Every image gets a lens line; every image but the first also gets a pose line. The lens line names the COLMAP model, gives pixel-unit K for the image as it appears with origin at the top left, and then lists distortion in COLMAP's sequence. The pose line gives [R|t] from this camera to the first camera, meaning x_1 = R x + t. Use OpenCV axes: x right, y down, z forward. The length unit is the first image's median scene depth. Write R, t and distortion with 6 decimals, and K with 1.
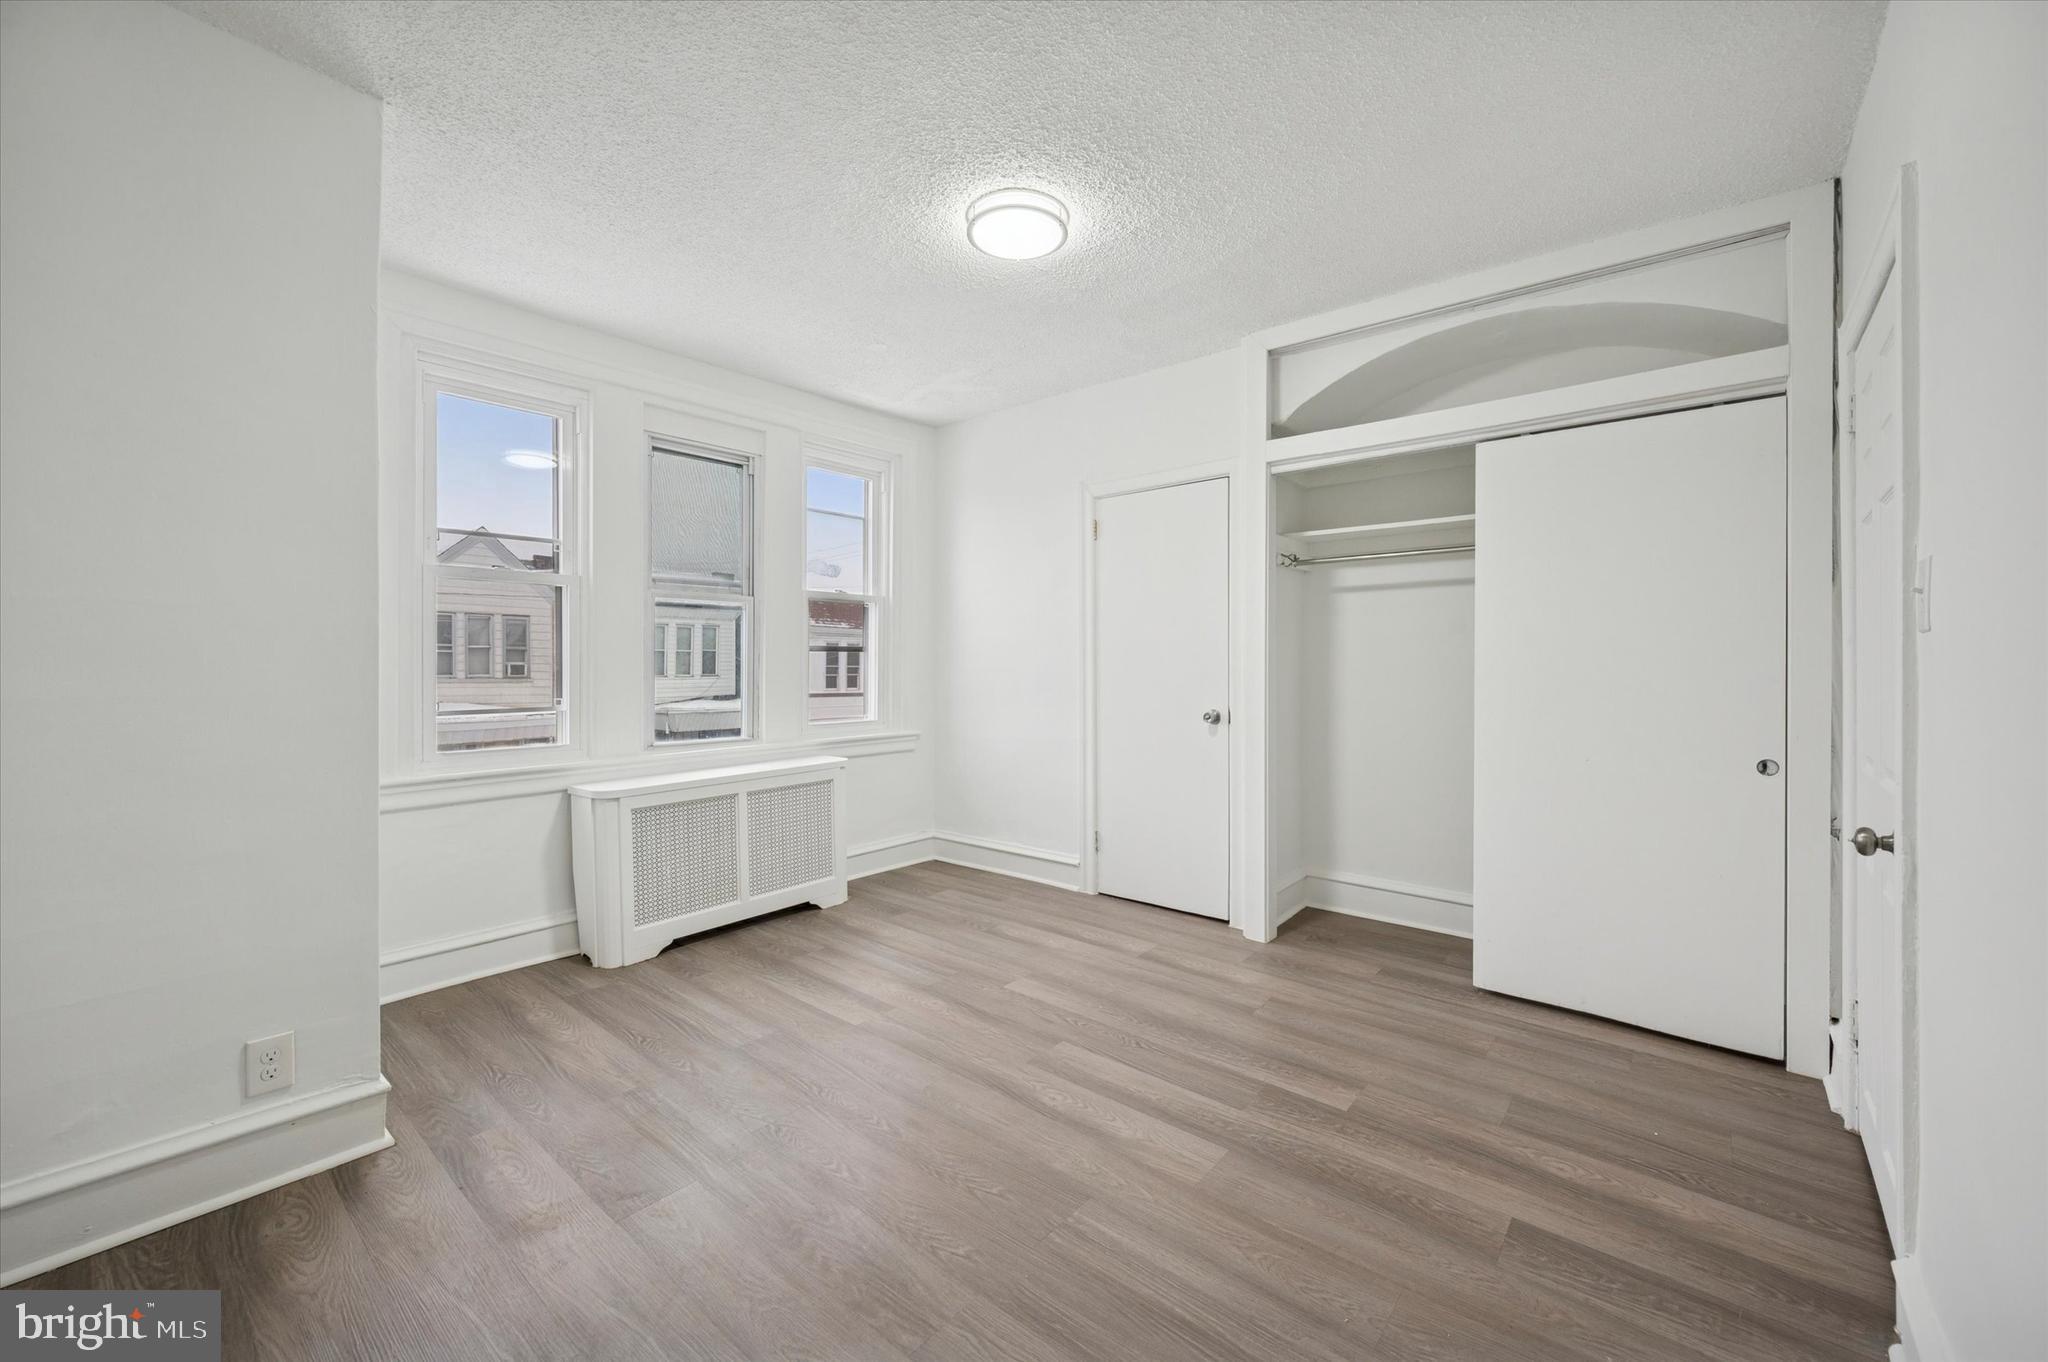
lens RADIAL K [[802.2, 0, 1027.3], [0, 802.2, 669.7], [0, 0, 1]] dist [0.003482, -0.000108]
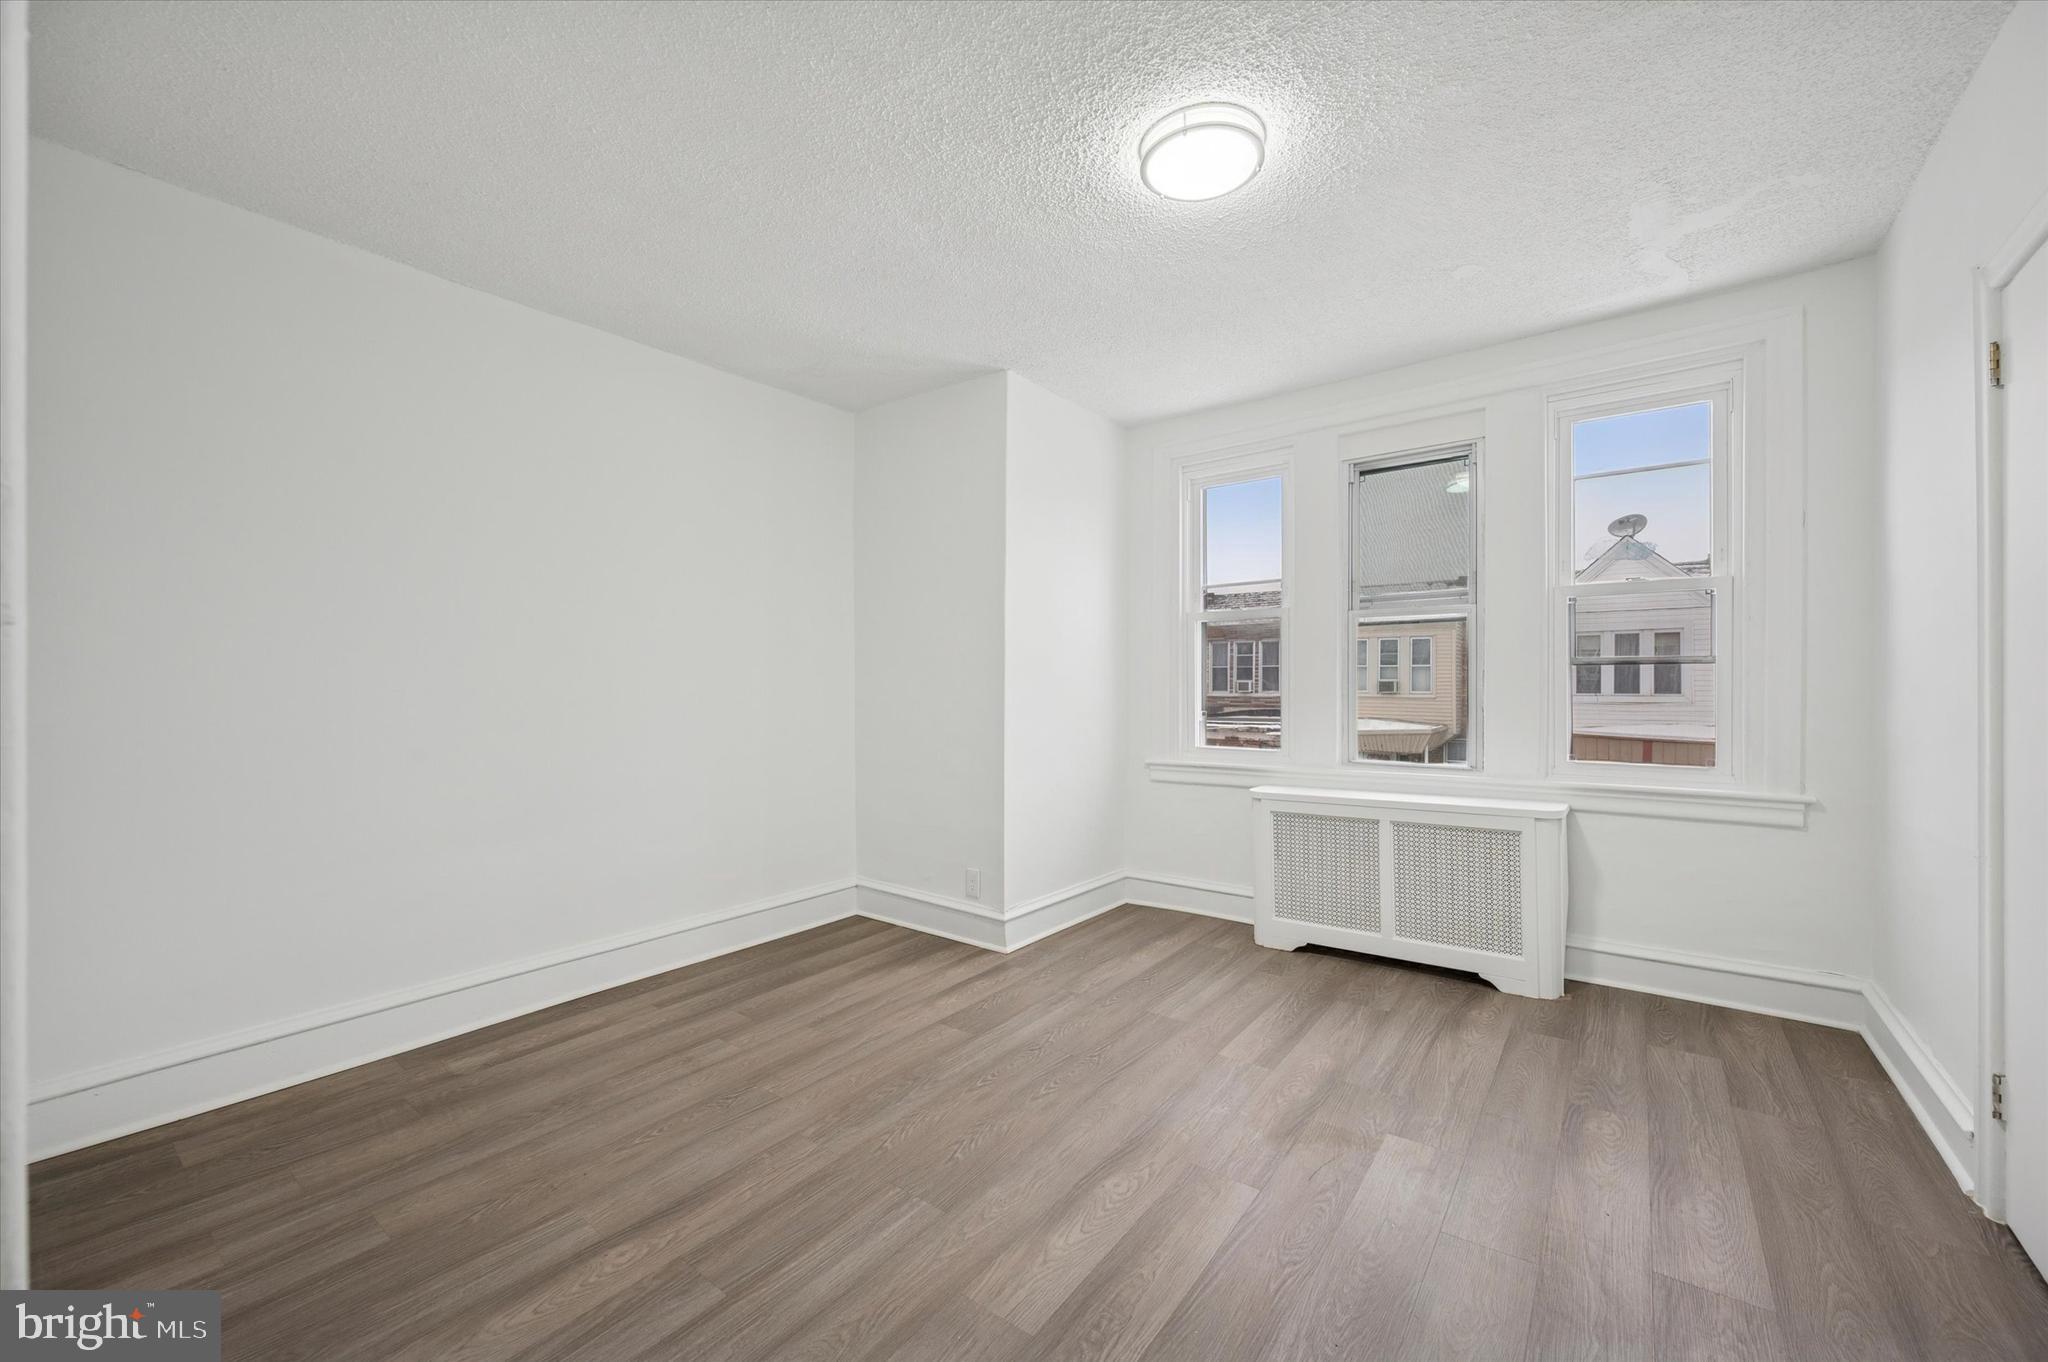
lens RADIAL K [[802.2, 0, 1026.0], [0, 802.2, 685.6], [0, 0, 1]] dist [0.003482, -0.000108]
pose [[0.050993, 0.003062, -0.998694, 0.563304], [-0.000688, 0.999995, 0.003031, -0.006372], [0.998699, 0.000532, 0.050995, 0.539258]]
